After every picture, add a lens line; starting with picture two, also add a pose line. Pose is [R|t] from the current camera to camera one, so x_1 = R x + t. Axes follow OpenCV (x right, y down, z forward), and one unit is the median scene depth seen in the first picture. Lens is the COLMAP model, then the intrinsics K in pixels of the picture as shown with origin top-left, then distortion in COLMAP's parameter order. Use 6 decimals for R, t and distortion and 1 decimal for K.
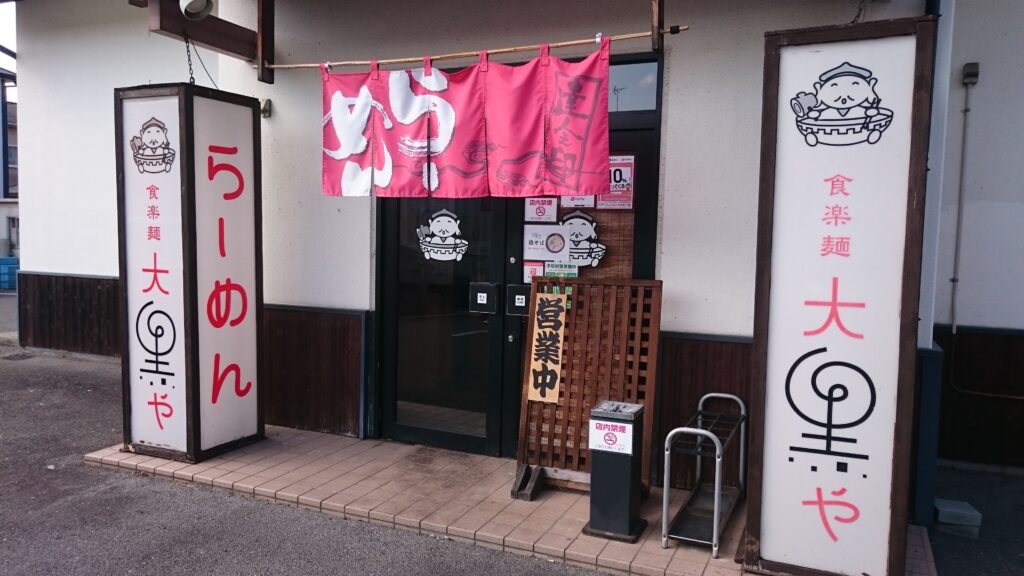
lens RADIAL K [[729.7, 0, 512.1], [0, 729.7, 287.6], [0, 0, 1]] dist [0.005224, 0.002244]
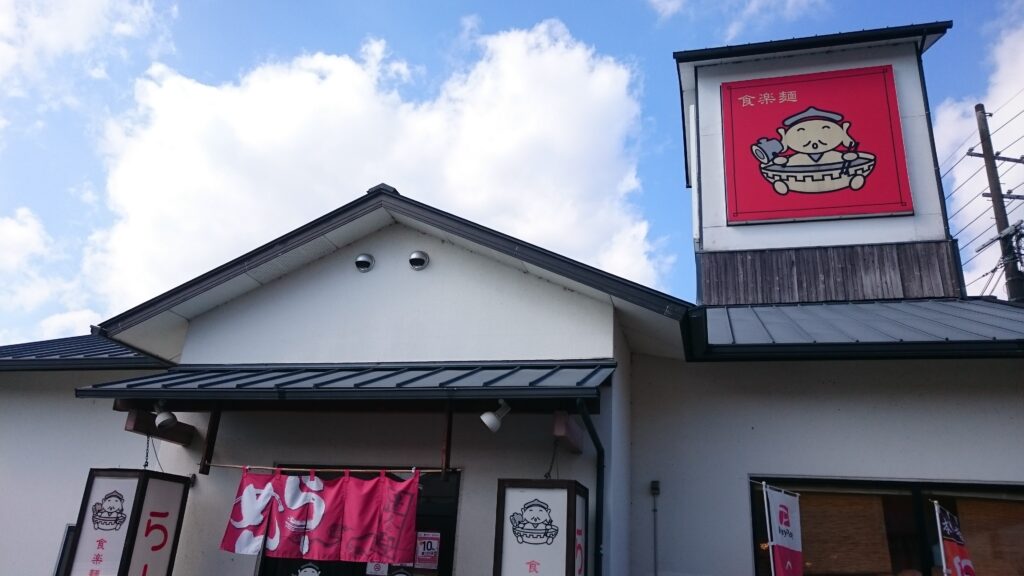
lens RADIAL K [[729.7, 0, 531.8], [0, 729.7, 296.9], [0, 0, 1]] dist [0.005224, 0.002244]
pose [[0.981673, 0.100153, 0.162131, 0.062232], [-0.024233, 0.909463, -0.415078, 0.003931], [-0.189024, 0.403542, 0.895223, -0.718183]]
